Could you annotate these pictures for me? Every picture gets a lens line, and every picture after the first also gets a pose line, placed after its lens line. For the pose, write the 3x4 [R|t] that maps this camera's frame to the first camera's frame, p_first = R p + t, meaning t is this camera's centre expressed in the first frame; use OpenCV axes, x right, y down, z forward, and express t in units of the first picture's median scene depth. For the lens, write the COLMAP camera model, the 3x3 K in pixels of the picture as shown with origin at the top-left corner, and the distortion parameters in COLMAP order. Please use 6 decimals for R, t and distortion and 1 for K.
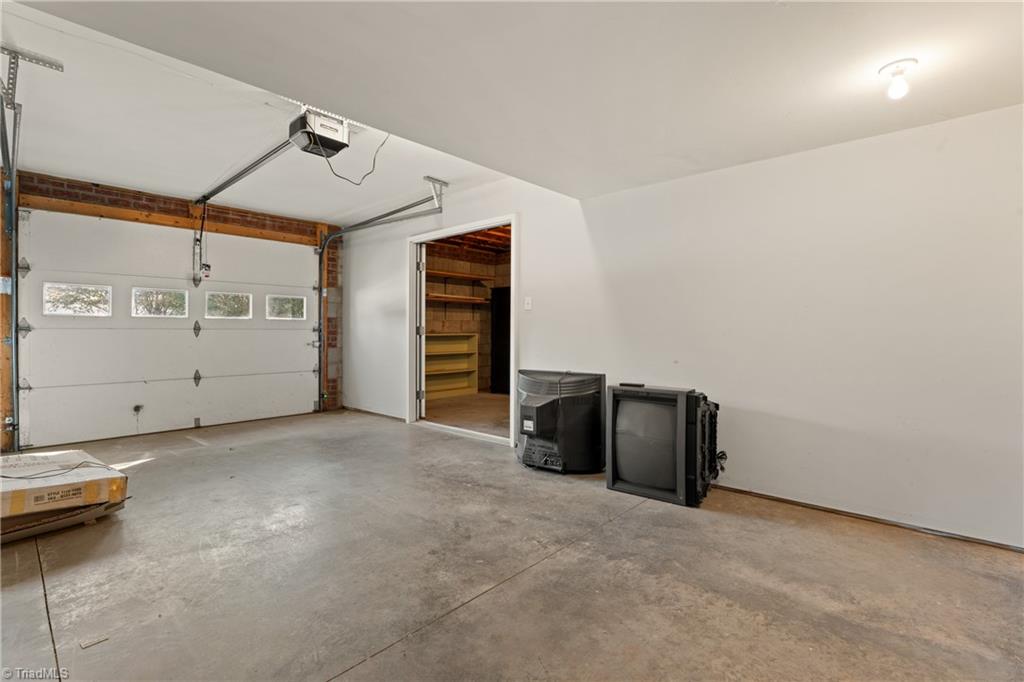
lens RADIAL K [[469.5, 0, 513.3], [0, 469.5, 335.7], [0, 0, 1]] dist [-0.020025, -0.001063]
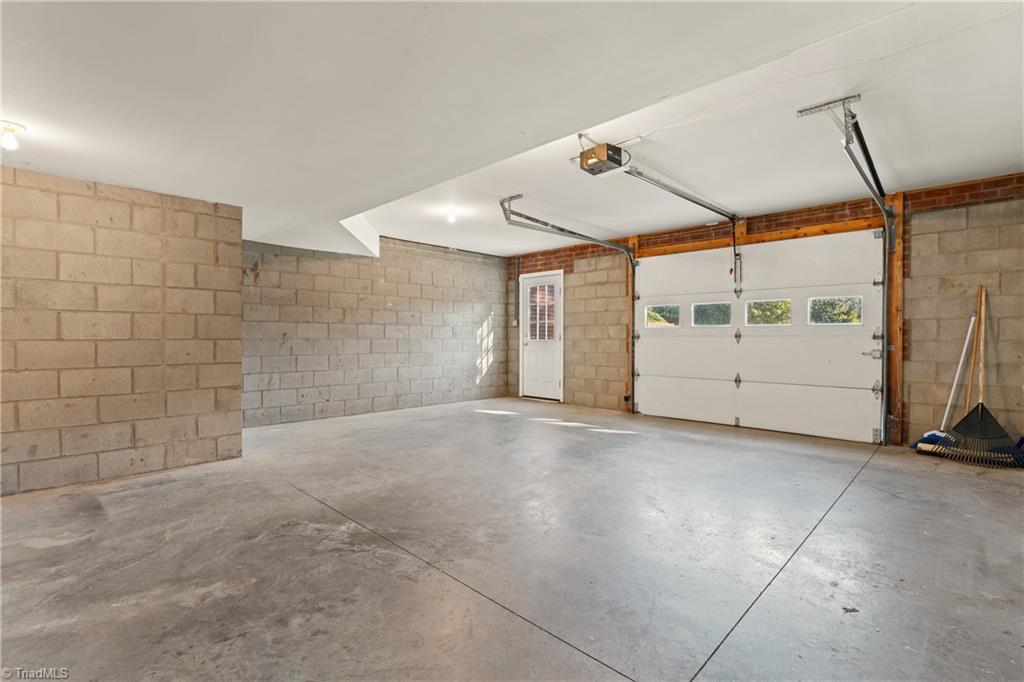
lens RADIAL K [[469.5, 0, 513.8], [0, 469.5, 343.0], [0, 0, 1]] dist [-0.020025, -0.001063]
pose [[-0.052423, 0.003966, -0.998617, 0.450844], [-0.014550, 0.999883, 0.004735, 0.003602], [0.998519, 0.014778, -0.052359, 0.528078]]
